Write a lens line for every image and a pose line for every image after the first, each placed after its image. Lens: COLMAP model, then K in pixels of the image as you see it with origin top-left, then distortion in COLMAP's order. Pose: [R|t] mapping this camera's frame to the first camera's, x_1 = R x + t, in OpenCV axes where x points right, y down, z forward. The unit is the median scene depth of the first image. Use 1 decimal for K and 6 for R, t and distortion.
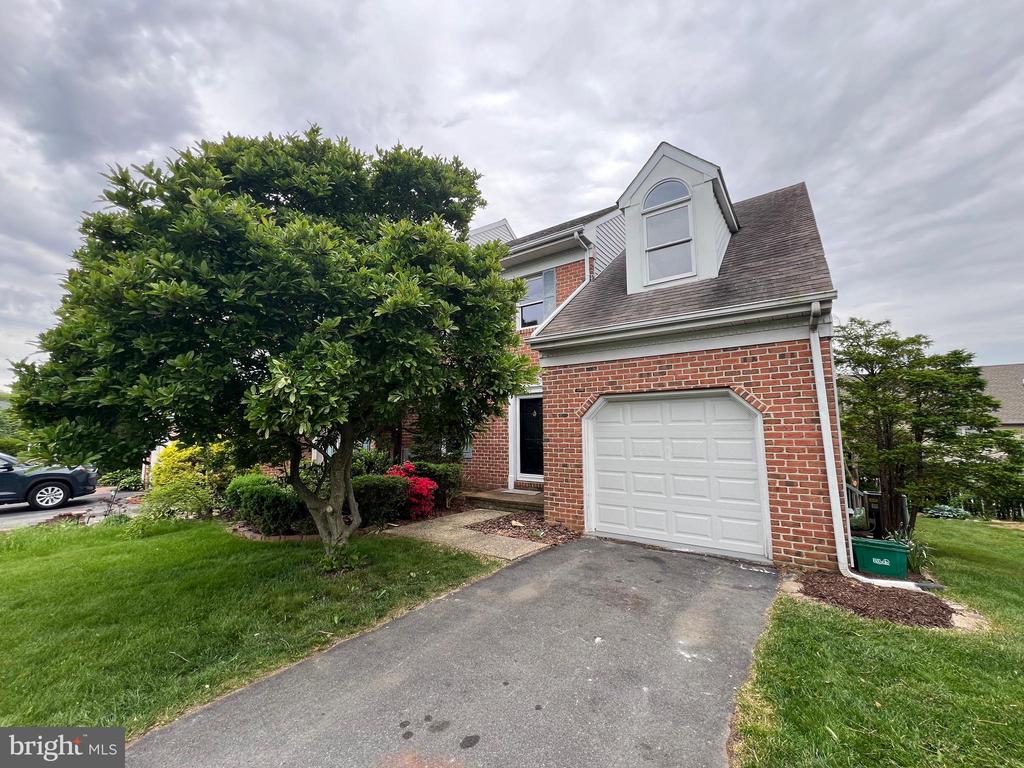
lens RADIAL K [[407.6, 0, 504.6], [0, 407.6, 388.6], [0, 0, 1]] dist [-0.001389, 0.000108]
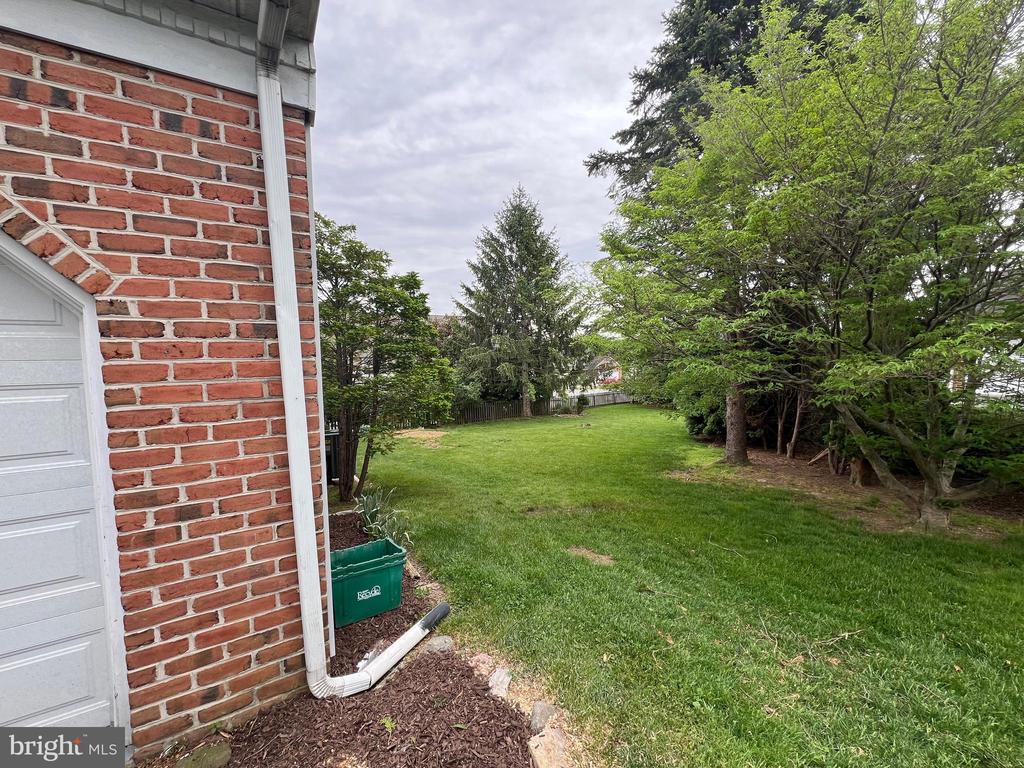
lens RADIAL K [[407.6, 0, 523.1], [0, 407.6, 380.3], [0, 0, 1]] dist [-0.001389, 0.000108]
pose [[0.349675, -0.049974, 0.935537, 0.489750], [-0.083104, 0.992985, 0.084105, 0.071851], [-0.933178, -0.107157, 0.343070, 0.640621]]
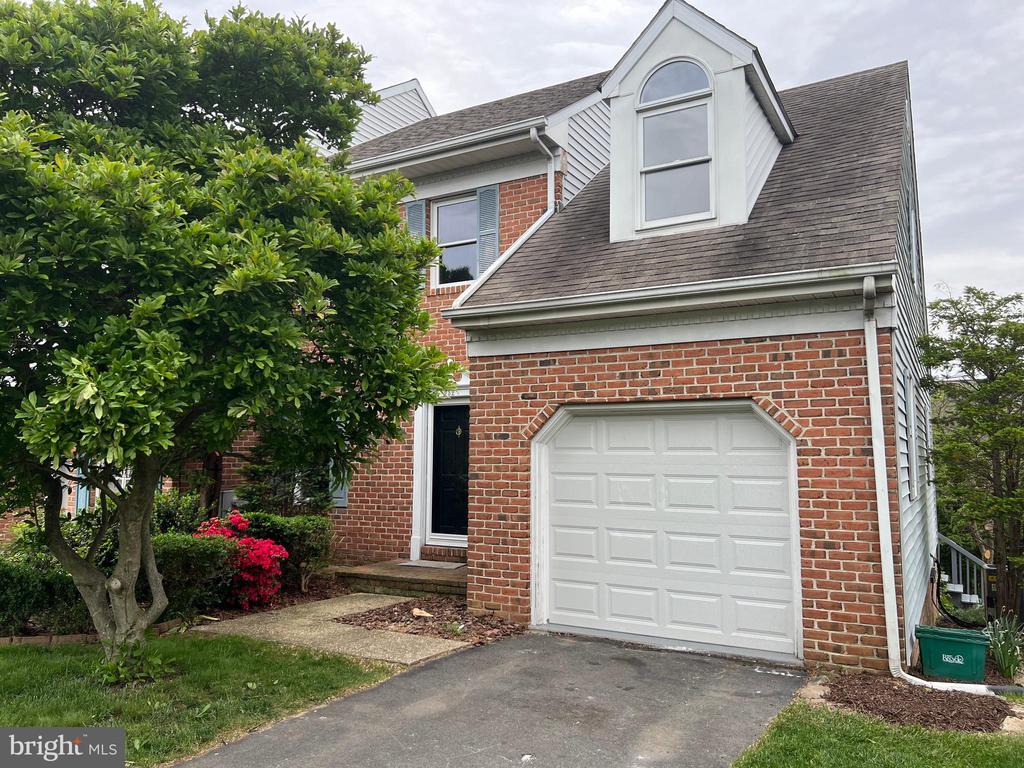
lens RADIAL K [[771.6, 0, 495.8], [0, 771.6, 400.4], [0, 0, 1]] dist [0.047621, -0.041498]
pose [[0.993798, 0.020355, 0.109326, 0.010212], [-0.023080, 0.999452, 0.023719, -0.022488], [-0.108783, -0.026096, 0.993723, -0.207874]]
